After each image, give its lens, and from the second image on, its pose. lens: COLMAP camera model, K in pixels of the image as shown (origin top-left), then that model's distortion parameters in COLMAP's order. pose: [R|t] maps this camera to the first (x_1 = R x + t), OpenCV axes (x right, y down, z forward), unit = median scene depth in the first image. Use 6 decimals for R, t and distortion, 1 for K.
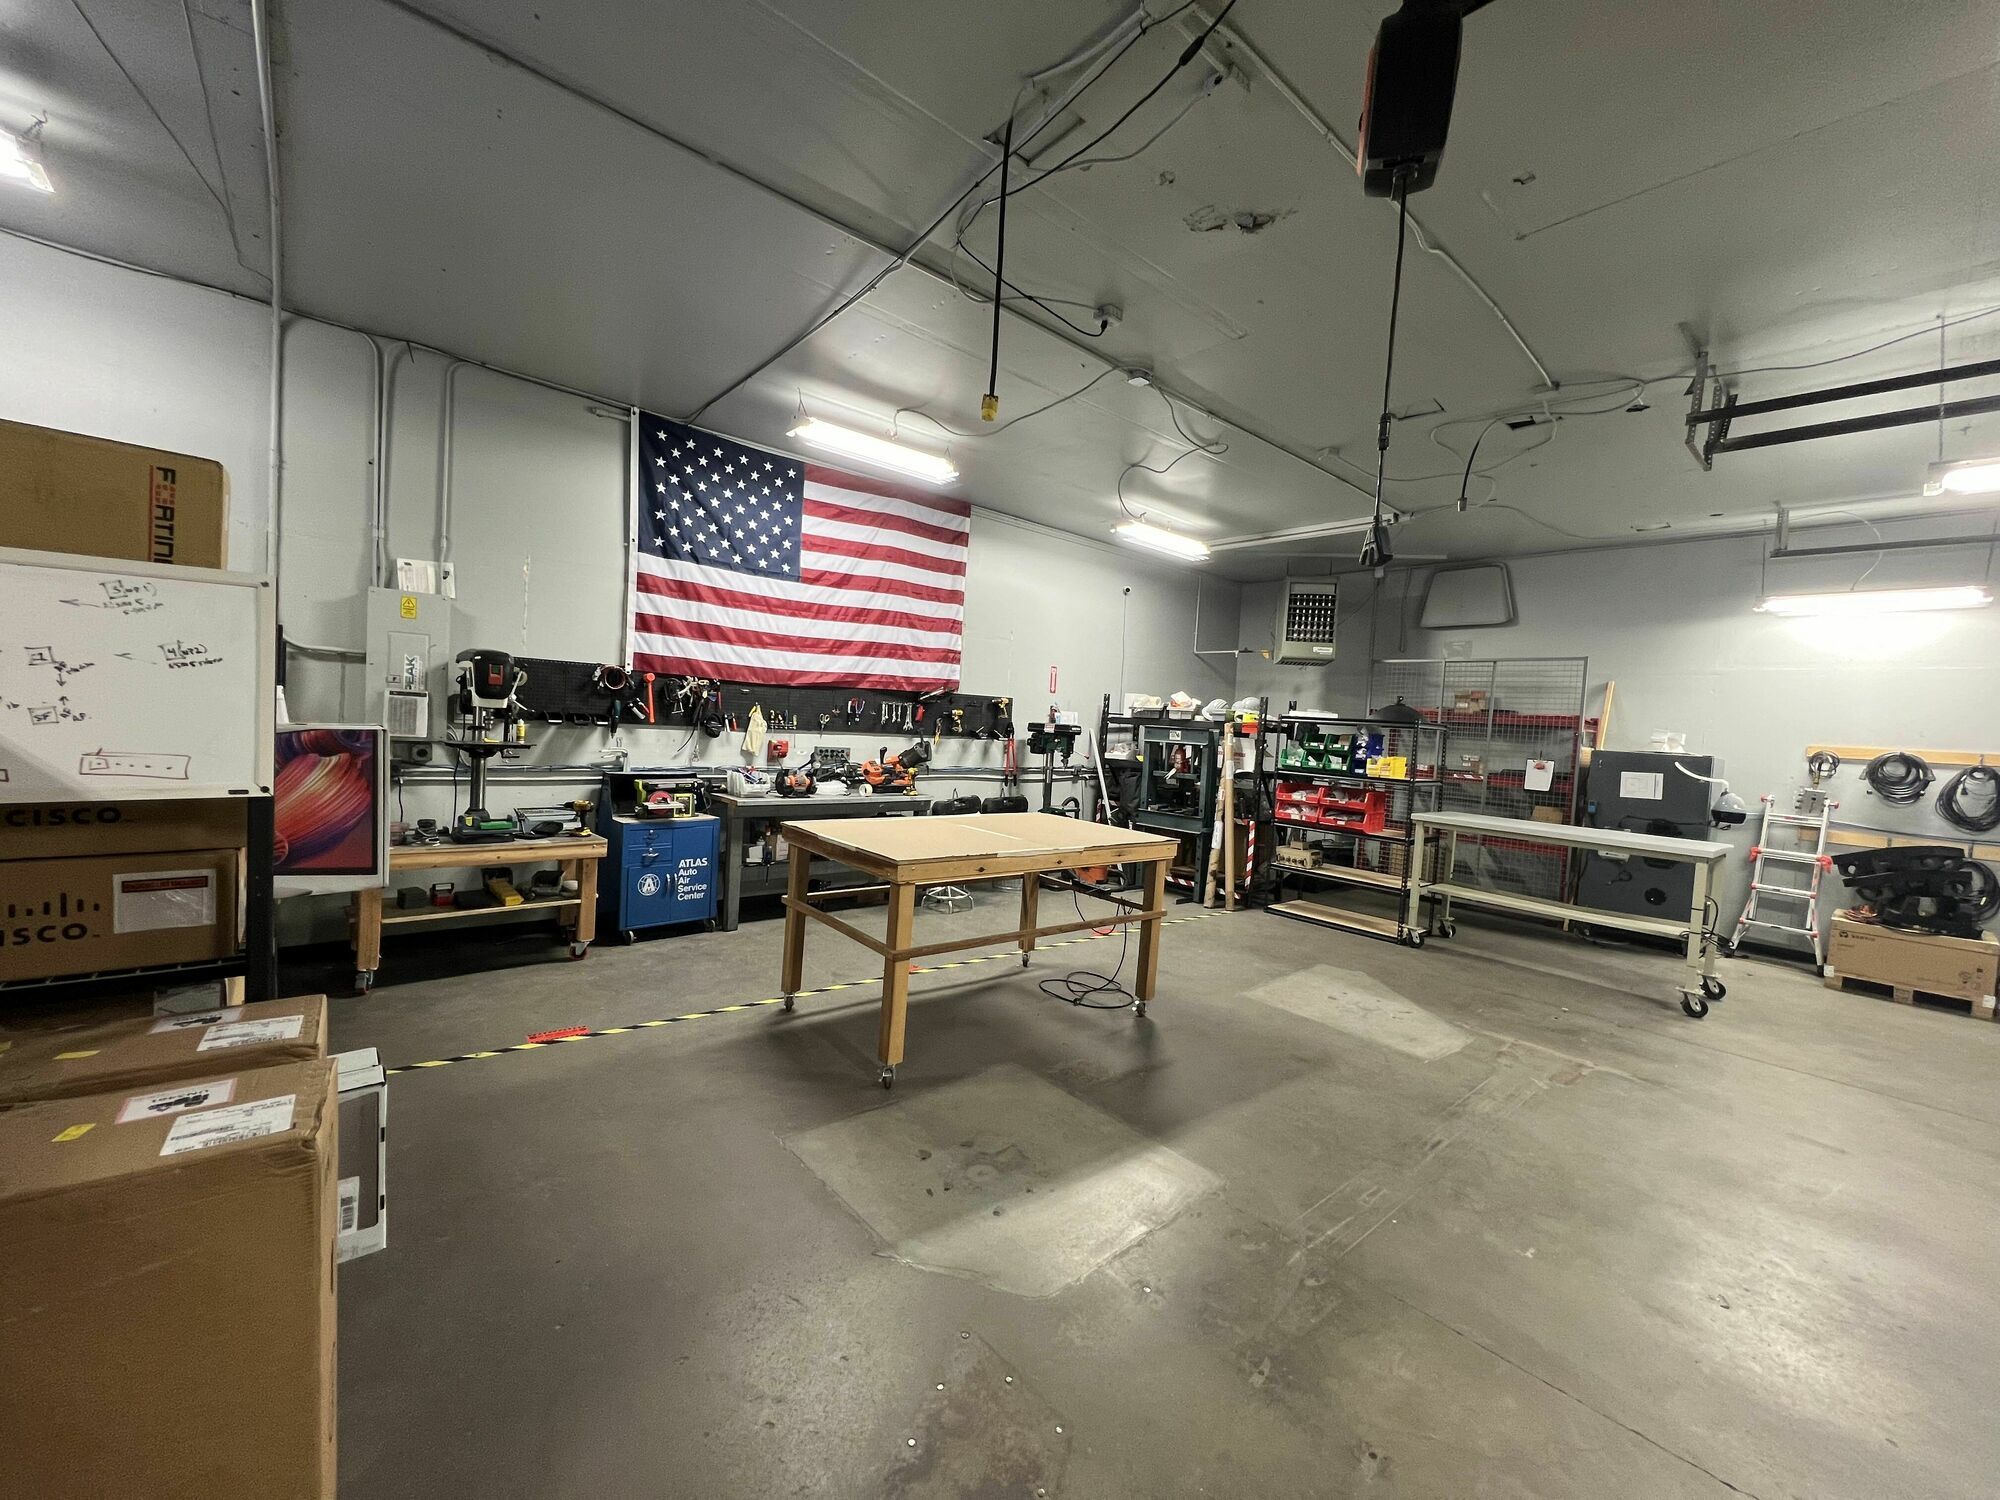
lens RADIAL K [[794.7, 0, 1001.2], [0, 794.7, 754.9], [0, 0, 1]] dist [-0.003267, -0.000071]
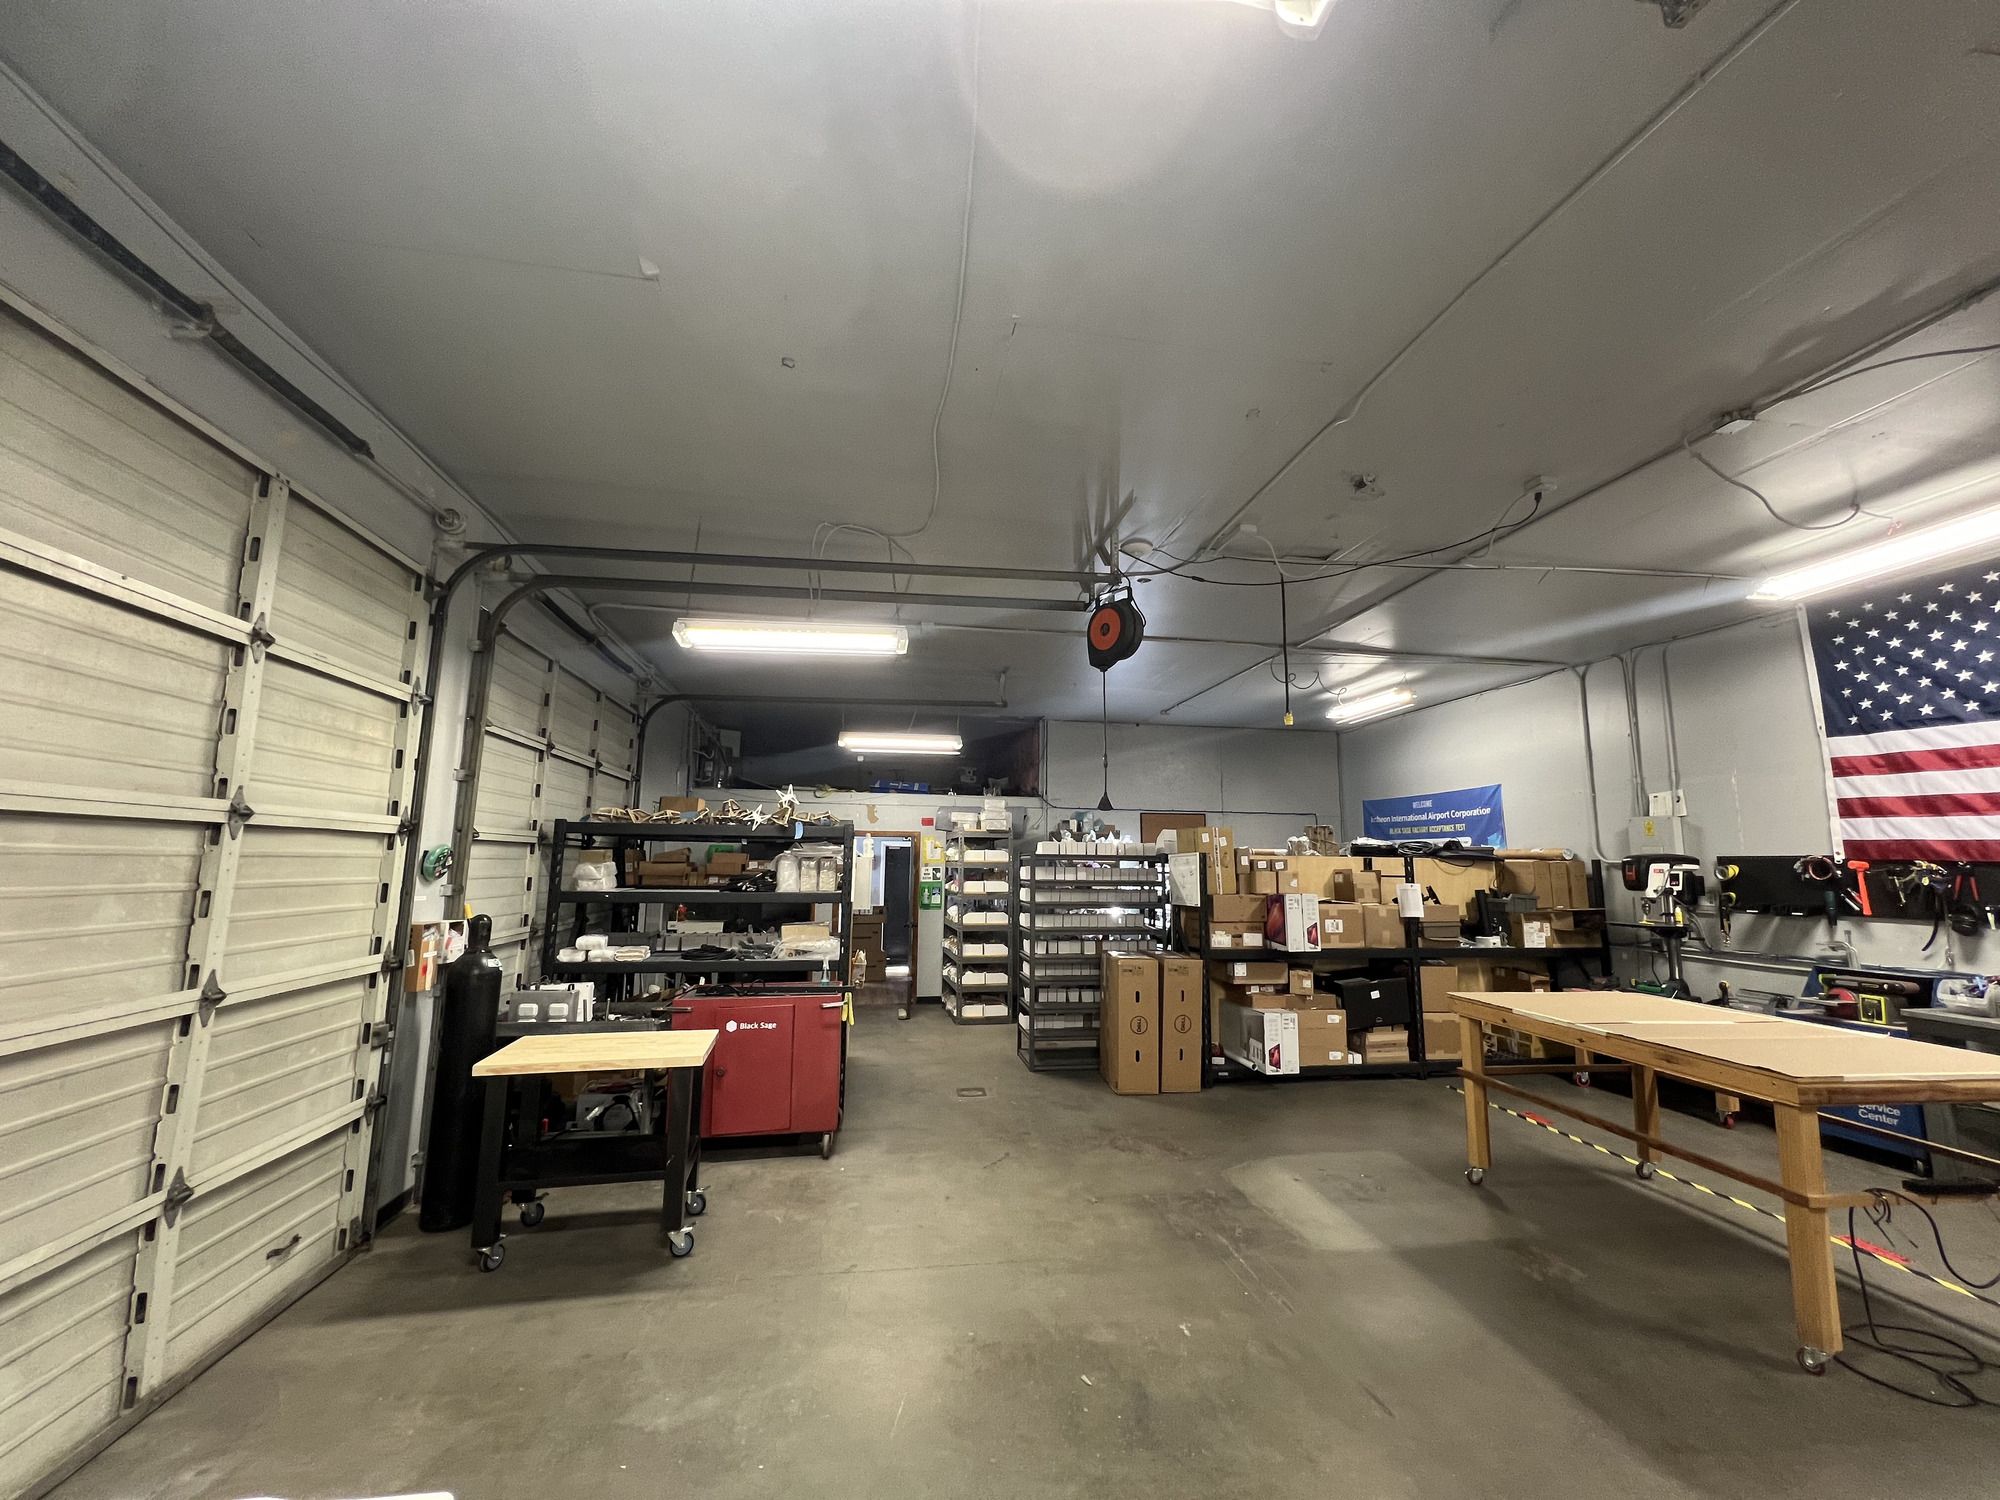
lens RADIAL K [[794.7, 0, 1001.7], [0, 794.7, 751.0], [0, 0, 1]] dist [-0.003267, -0.000071]
pose [[-0.525486, -0.188398, -0.829681, 0.887663], [-0.086801, 0.981958, -0.168000, 0.013731], [0.846363, -0.016264, -0.532358, 0.653104]]
